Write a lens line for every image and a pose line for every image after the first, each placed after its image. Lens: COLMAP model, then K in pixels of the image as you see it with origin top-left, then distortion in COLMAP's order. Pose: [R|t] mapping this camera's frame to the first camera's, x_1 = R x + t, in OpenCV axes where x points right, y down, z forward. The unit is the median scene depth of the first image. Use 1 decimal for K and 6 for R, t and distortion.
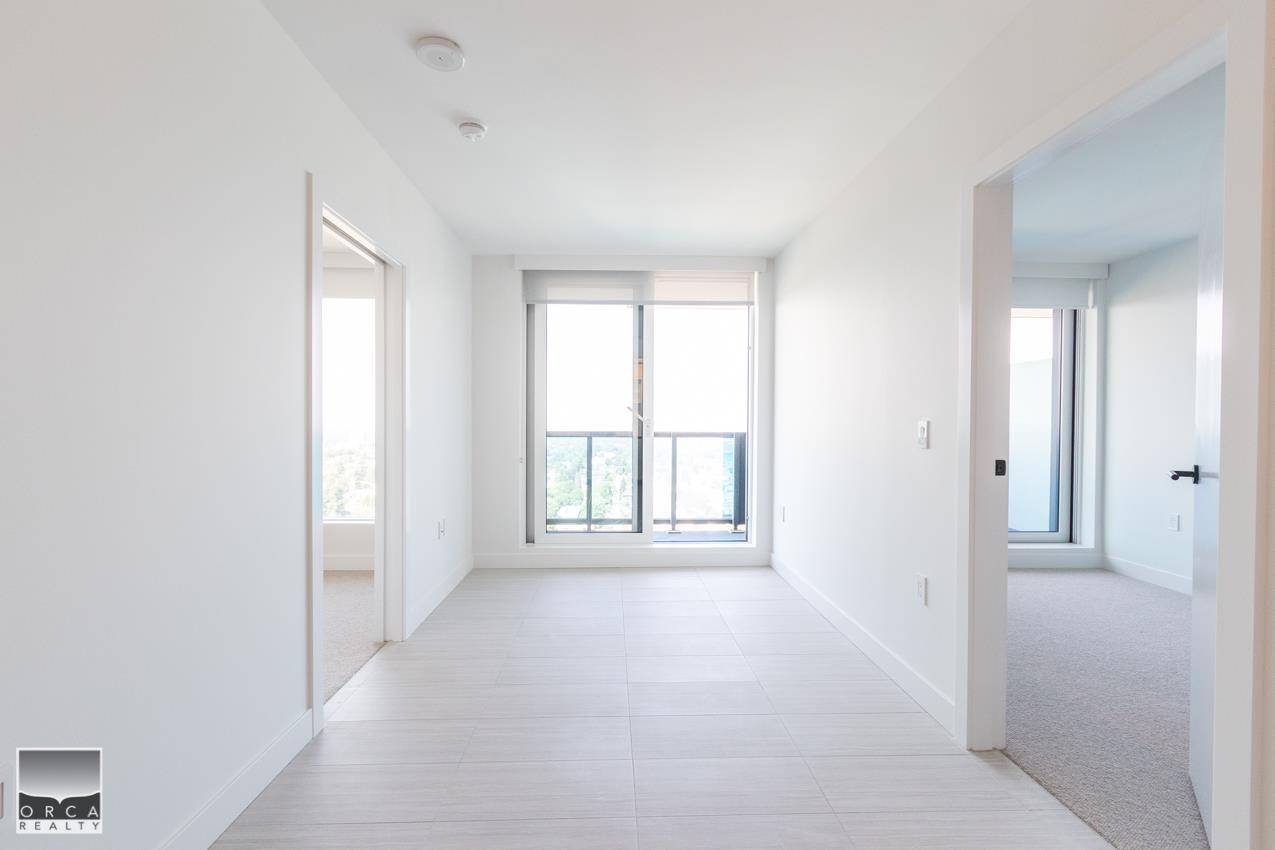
lens RADIAL K [[577.0, 0, 624.3], [0, 577.0, 426.6], [0, 0, 1]] dist [0.003547, -0.001814]
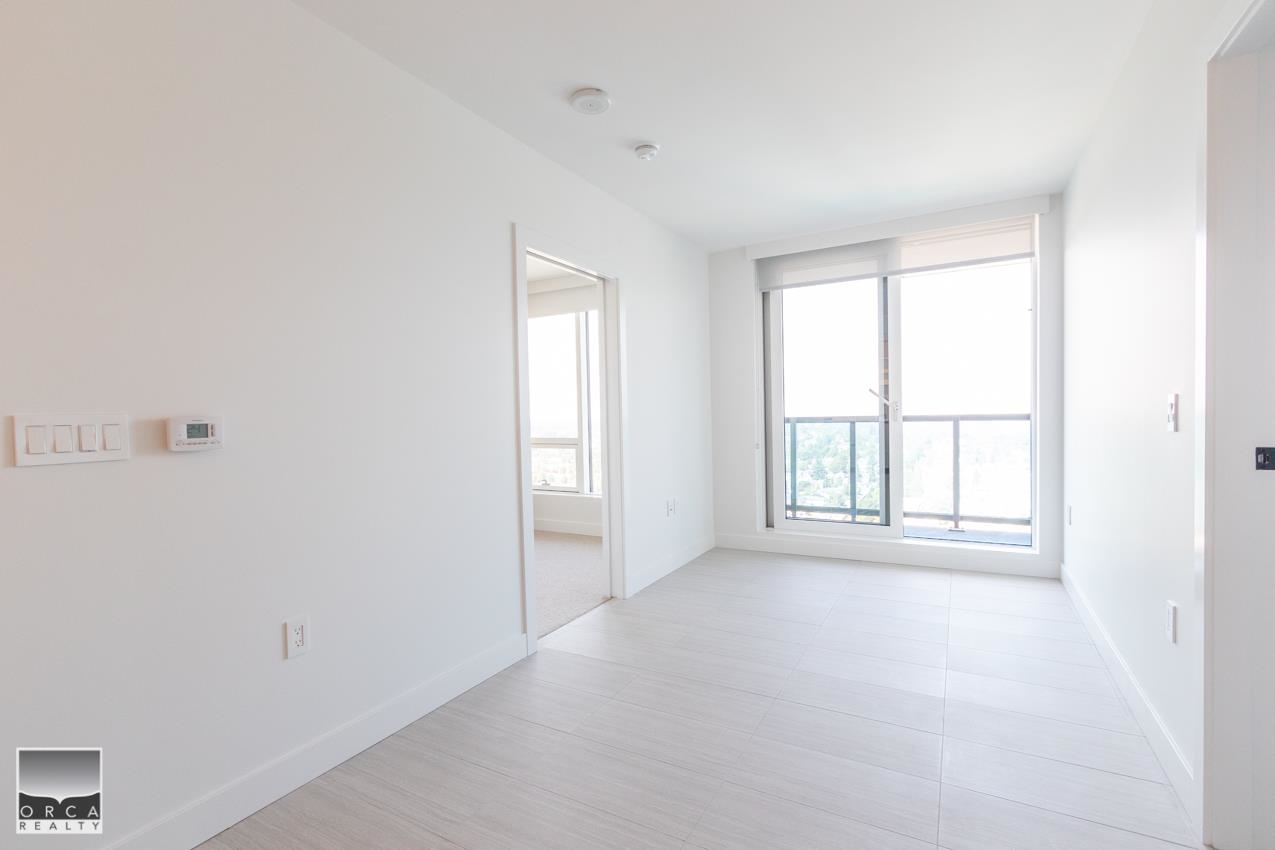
lens RADIAL K [[577.0, 0, 628.4], [0, 577.0, 426.6], [0, 0, 1]] dist [0.003547, -0.001814]
pose [[0.854980, -0.012327, -0.518515, 0.160237], [0.024189, 0.999577, 0.016122, 0.001352], [0.518097, -0.026326, 0.854917, 0.005873]]
